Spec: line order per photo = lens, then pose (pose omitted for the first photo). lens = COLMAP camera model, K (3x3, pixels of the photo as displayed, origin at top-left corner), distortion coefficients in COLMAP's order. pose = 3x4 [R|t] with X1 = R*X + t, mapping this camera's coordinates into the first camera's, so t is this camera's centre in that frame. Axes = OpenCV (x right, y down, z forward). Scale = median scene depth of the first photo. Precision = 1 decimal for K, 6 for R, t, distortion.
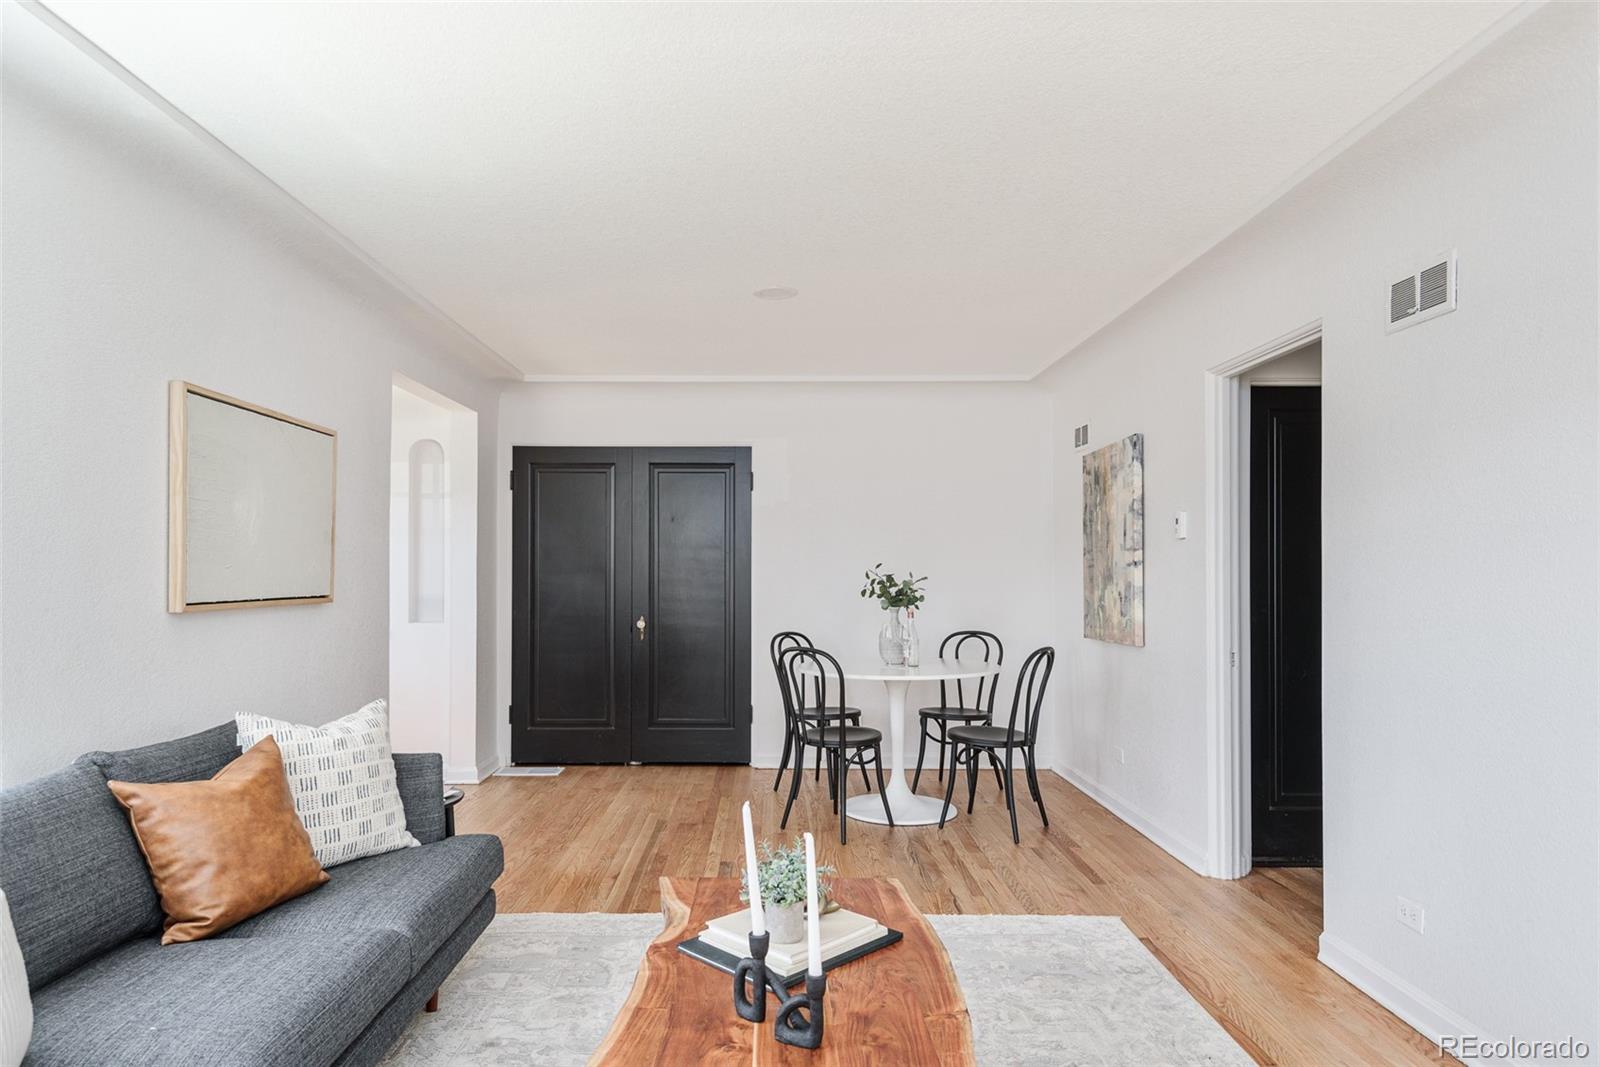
lens RADIAL K [[959.3, 0, 768.7], [0, 959.3, 555.9], [0, 0, 1]] dist [0.018177, -0.001040]
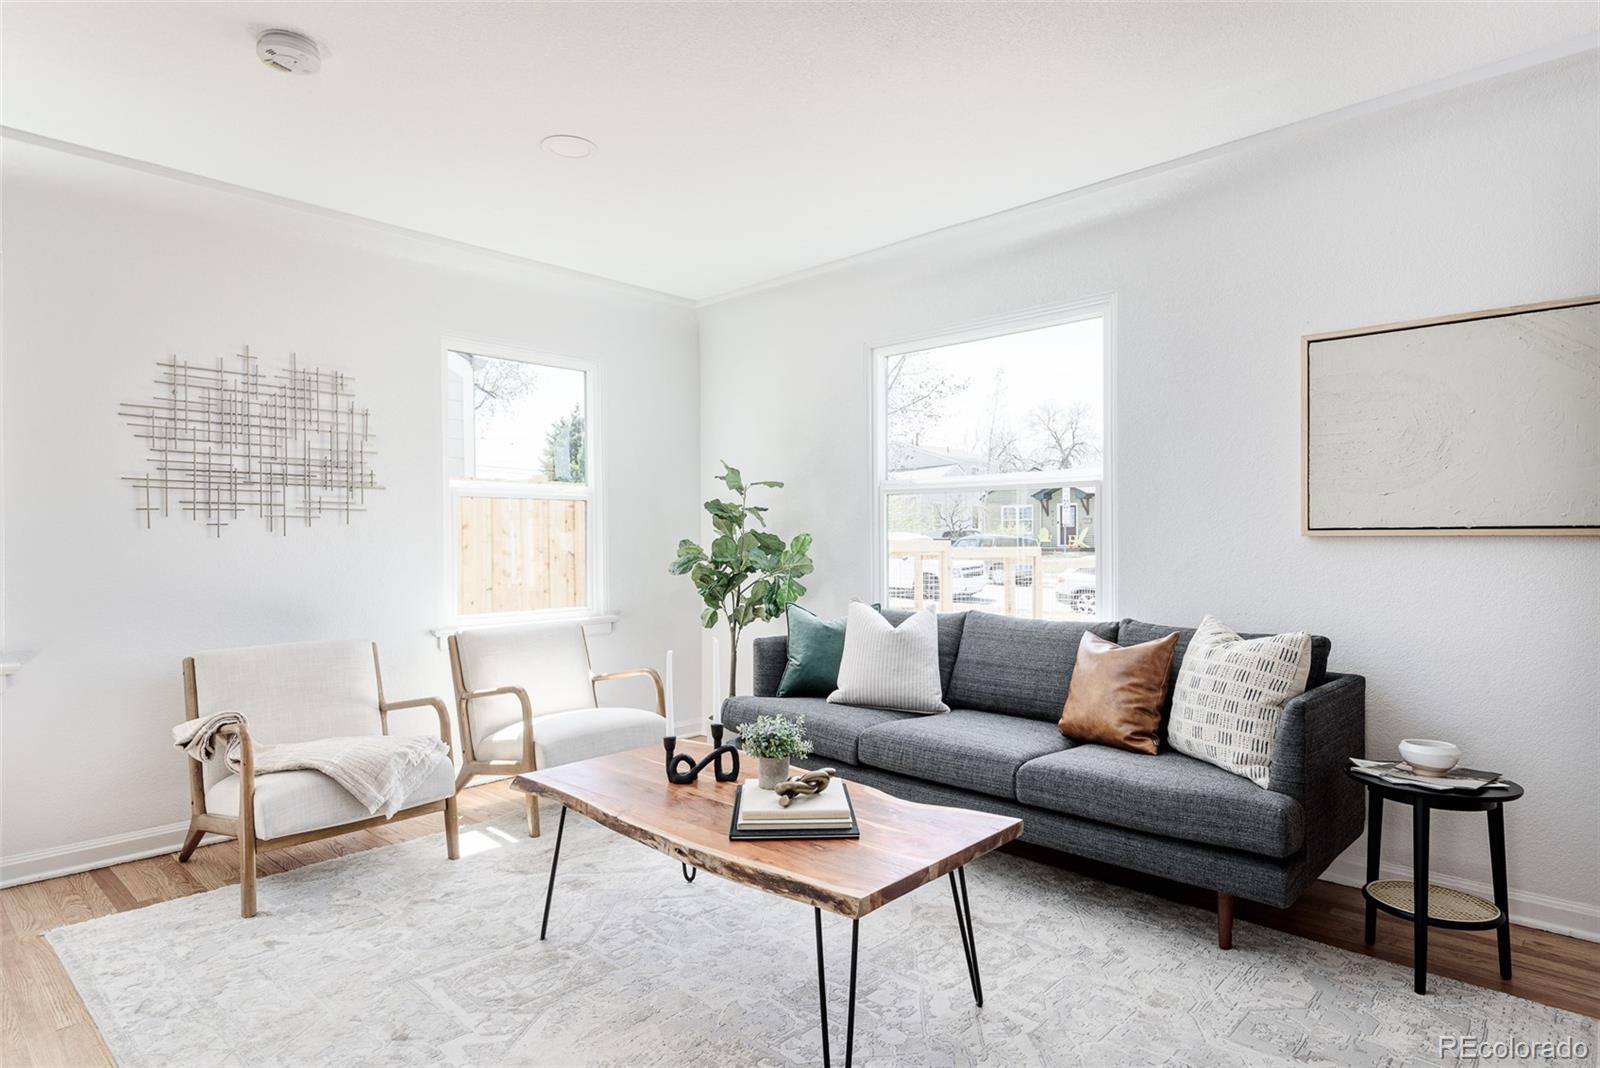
lens RADIAL K [[875.3, 0, 806.7], [0, 875.3, 536.1], [0, 0, 1]] dist [0.044898, -0.029441]
pose [[-0.682314, -0.001905, -0.731057, 0.388647], [0.013173, 0.999802, -0.014901, 0.044977], [0.730941, -0.019797, -0.682154, 0.870478]]
